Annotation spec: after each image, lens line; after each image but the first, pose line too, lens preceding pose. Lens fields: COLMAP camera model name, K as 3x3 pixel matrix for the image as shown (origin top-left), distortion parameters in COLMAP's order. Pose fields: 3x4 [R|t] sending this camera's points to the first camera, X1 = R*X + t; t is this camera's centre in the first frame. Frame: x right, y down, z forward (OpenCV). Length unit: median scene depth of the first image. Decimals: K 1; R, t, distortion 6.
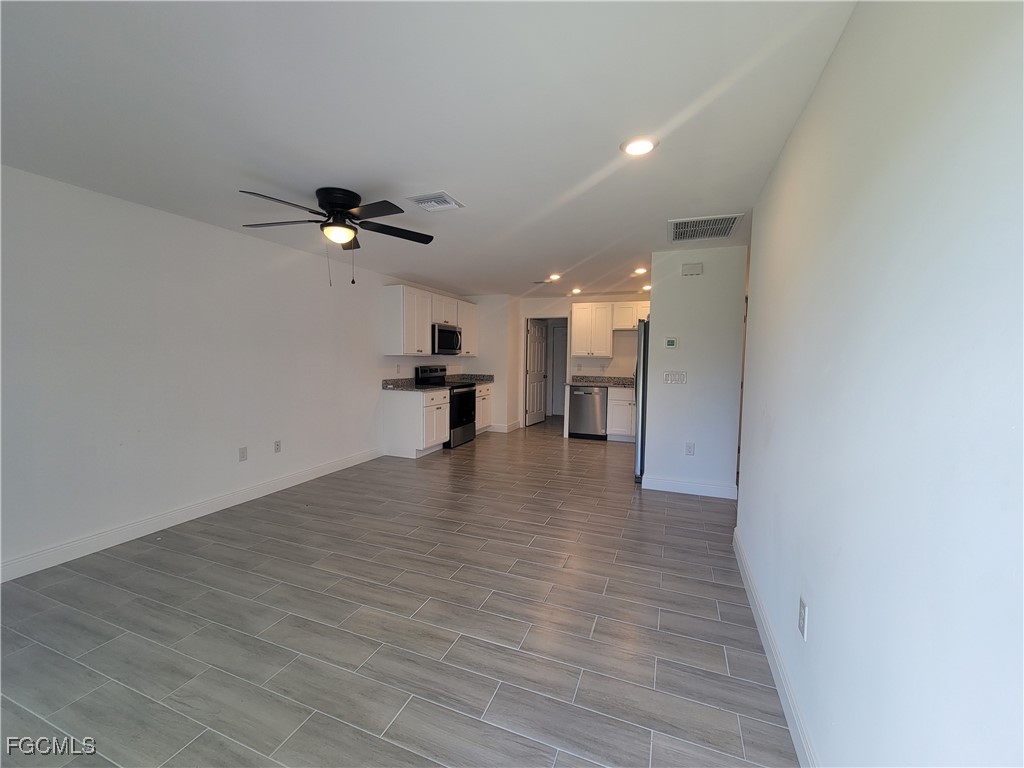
lens RADIAL K [[417.4, 0, 512.0], [0, 417.4, 384.0], [0, 0, 1]] dist [-0.000515, -0.000058]
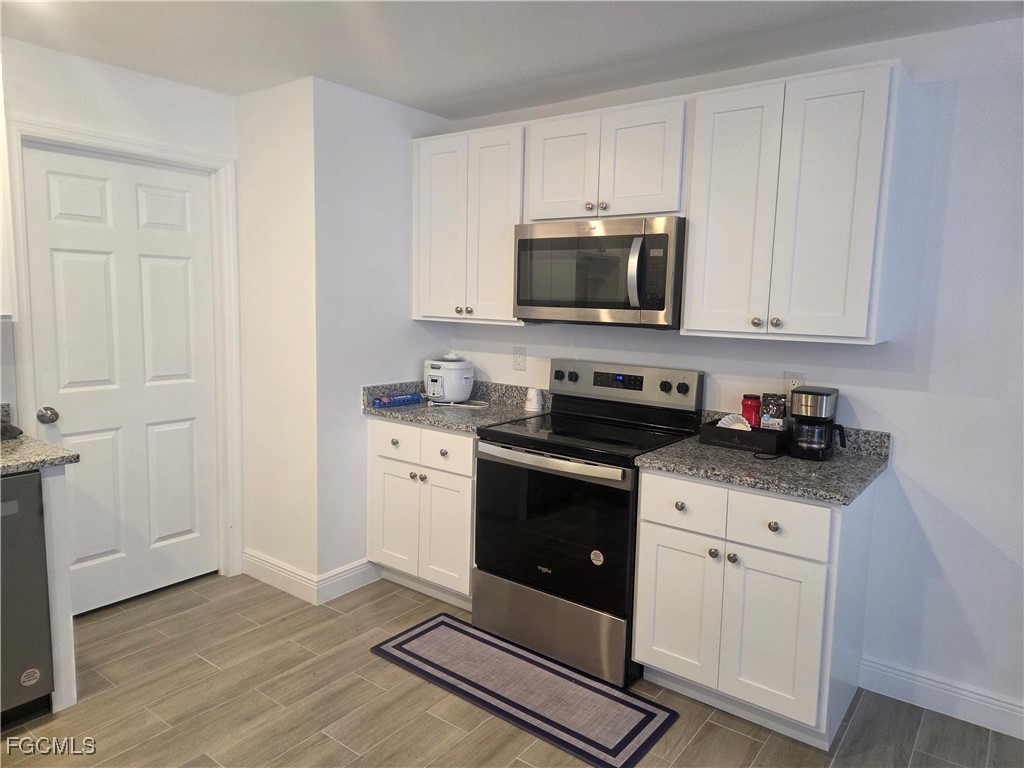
lens RADIAL K [[680.1, 0, 514.7], [0, 680.1, 379.6], [0, 0, 1]] dist [0.044671, -0.032213]
pose [[-0.288644, 0.079592, -0.954122, 0.274669], [-0.101290, 0.988408, 0.113095, -0.077193], [0.952064, 0.129287, -0.277236, 1.029154]]
